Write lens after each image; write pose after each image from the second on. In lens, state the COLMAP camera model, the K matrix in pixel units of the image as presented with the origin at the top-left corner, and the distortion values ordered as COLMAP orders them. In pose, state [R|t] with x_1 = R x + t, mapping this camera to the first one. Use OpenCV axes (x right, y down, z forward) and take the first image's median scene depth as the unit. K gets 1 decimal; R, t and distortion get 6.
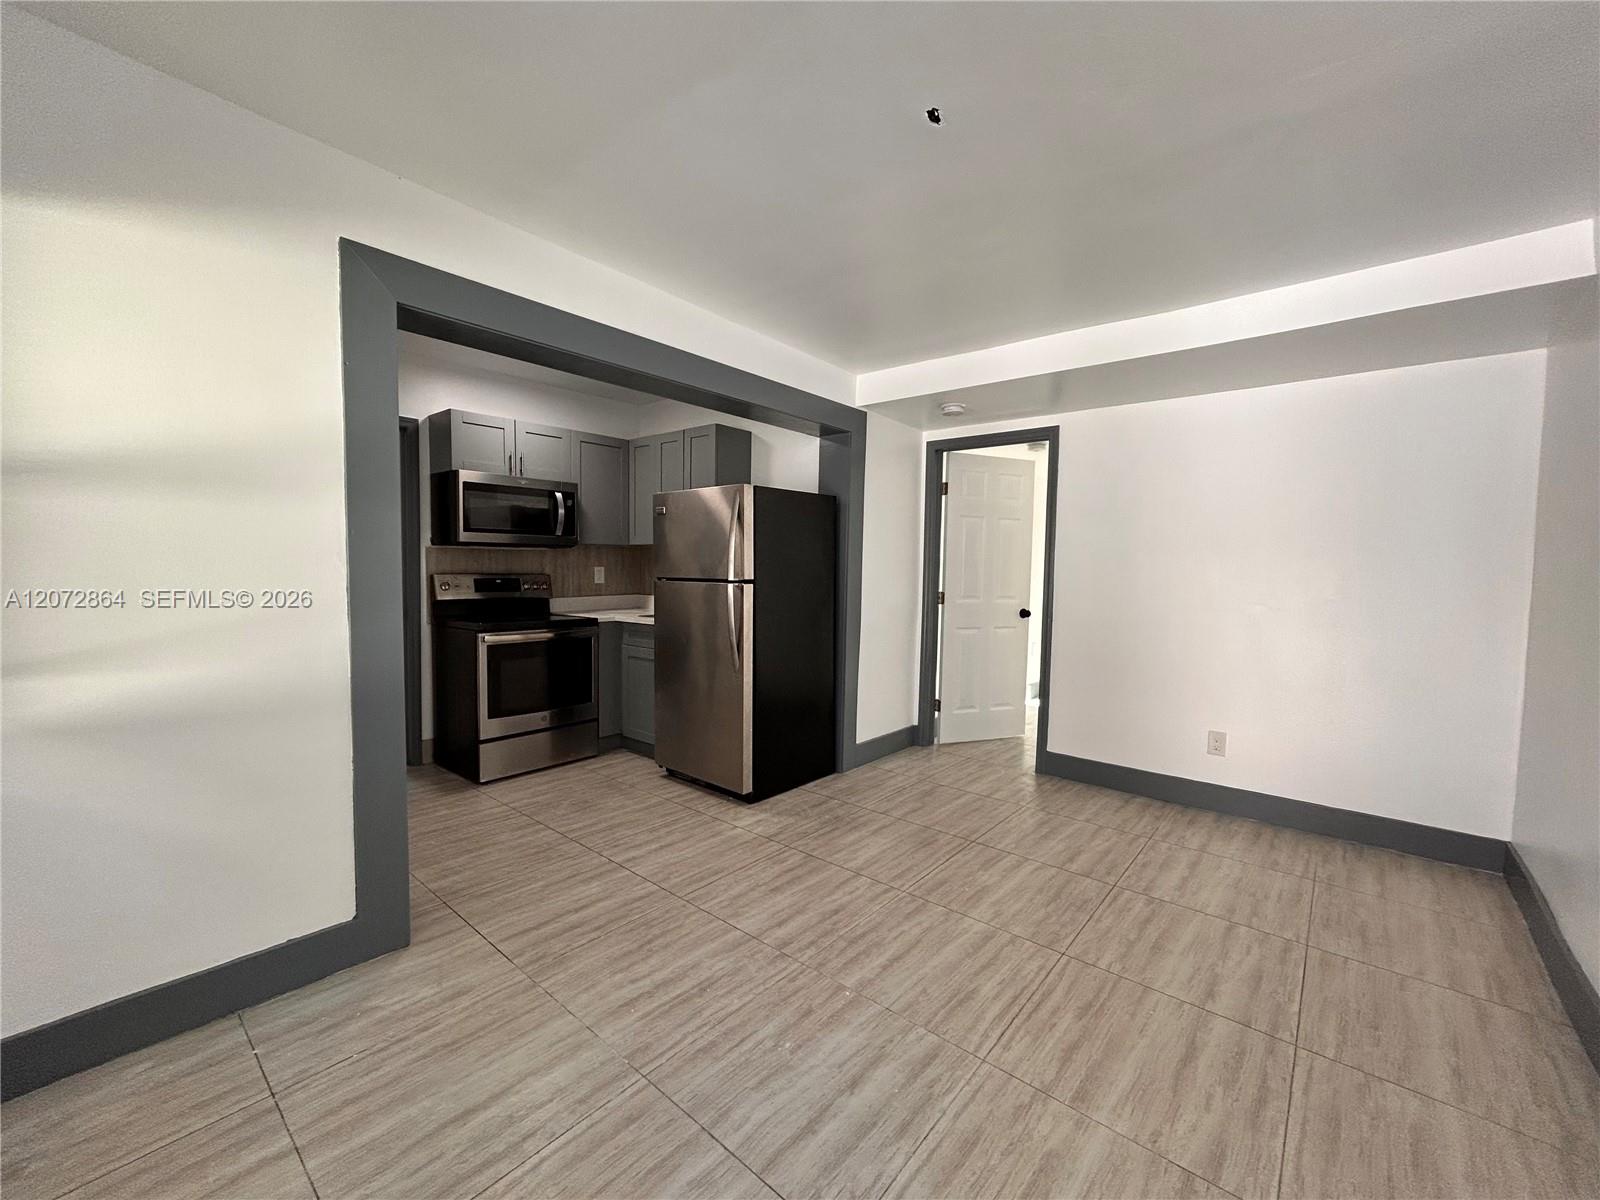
lens RADIAL K [[647.6, 0, 798.5], [0, 647.6, 601.6], [0, 0, 1]] dist [0.000748, 0.000054]
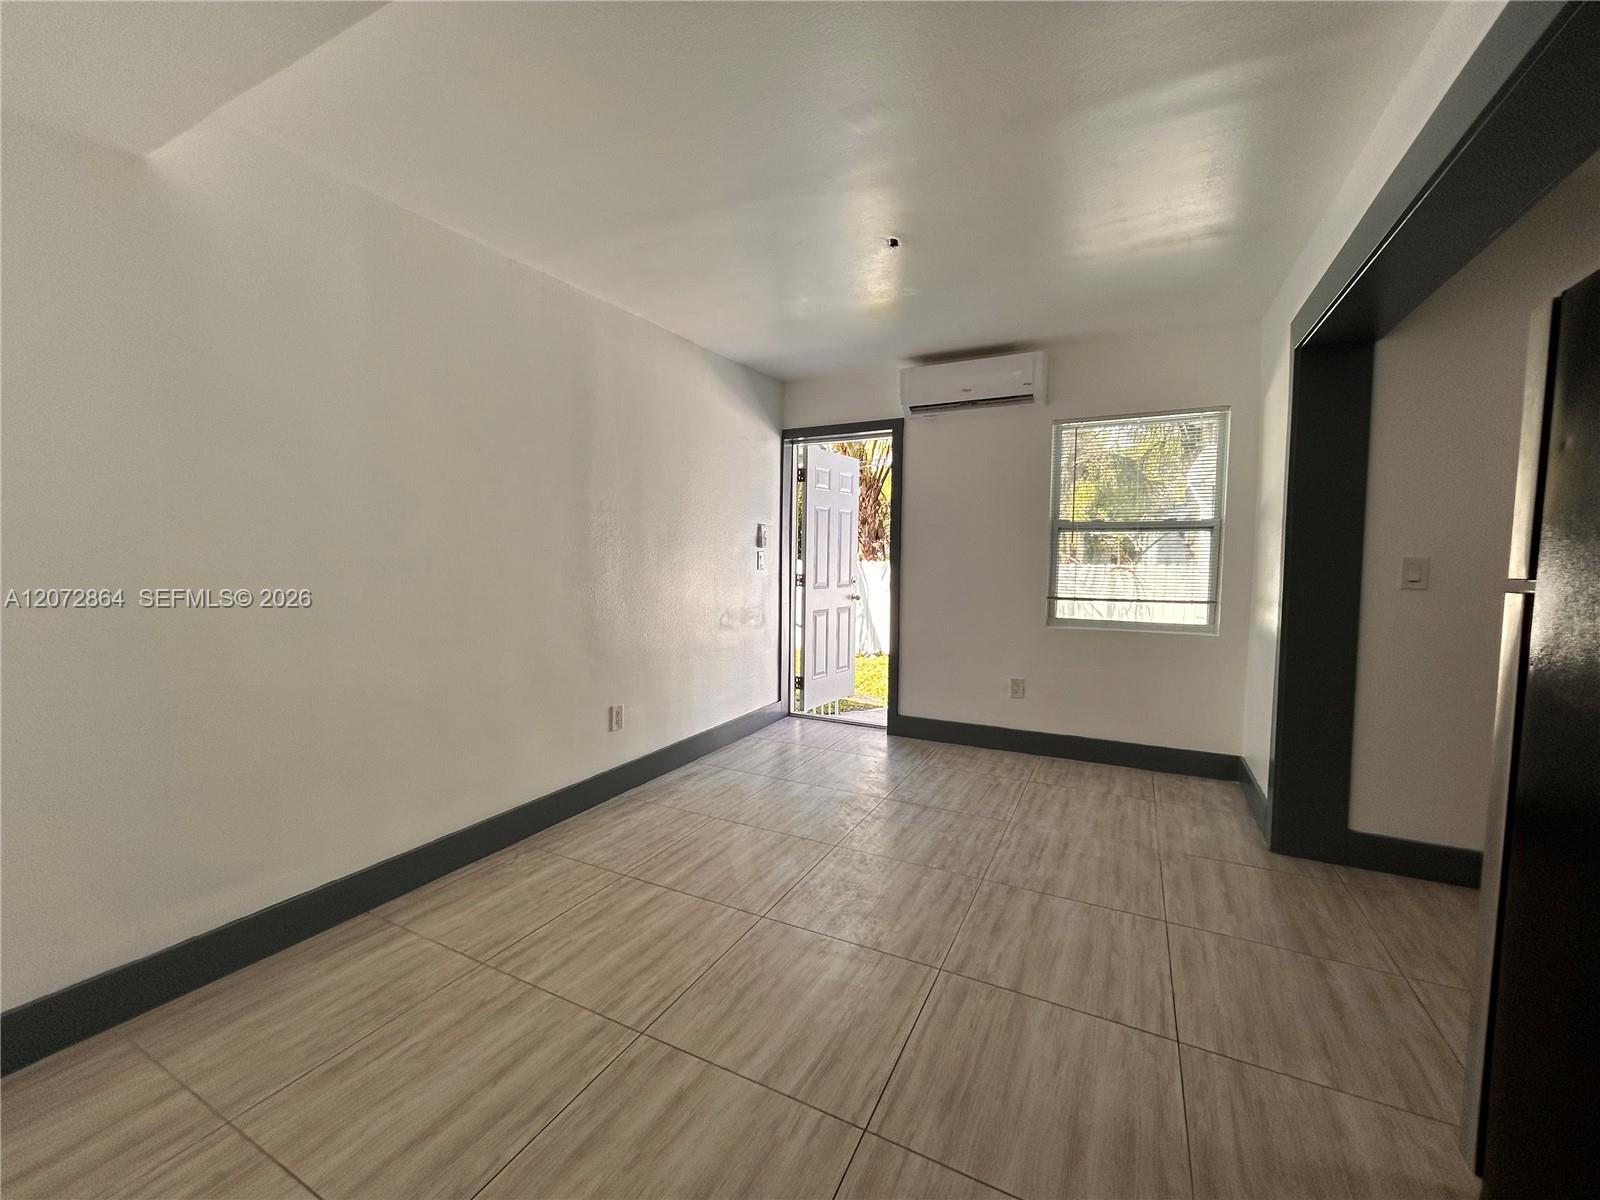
lens RADIAL K [[647.6, 0, 804.1], [0, 647.6, 595.3], [0, 0, 1]] dist [0.000748, 0.000054]
pose [[-0.970995, -0.010161, -0.238885, 0.325565], [-0.038204, 0.992853, 0.113059, -0.043654], [0.236029, 0.118907, -0.964444, 1.062797]]
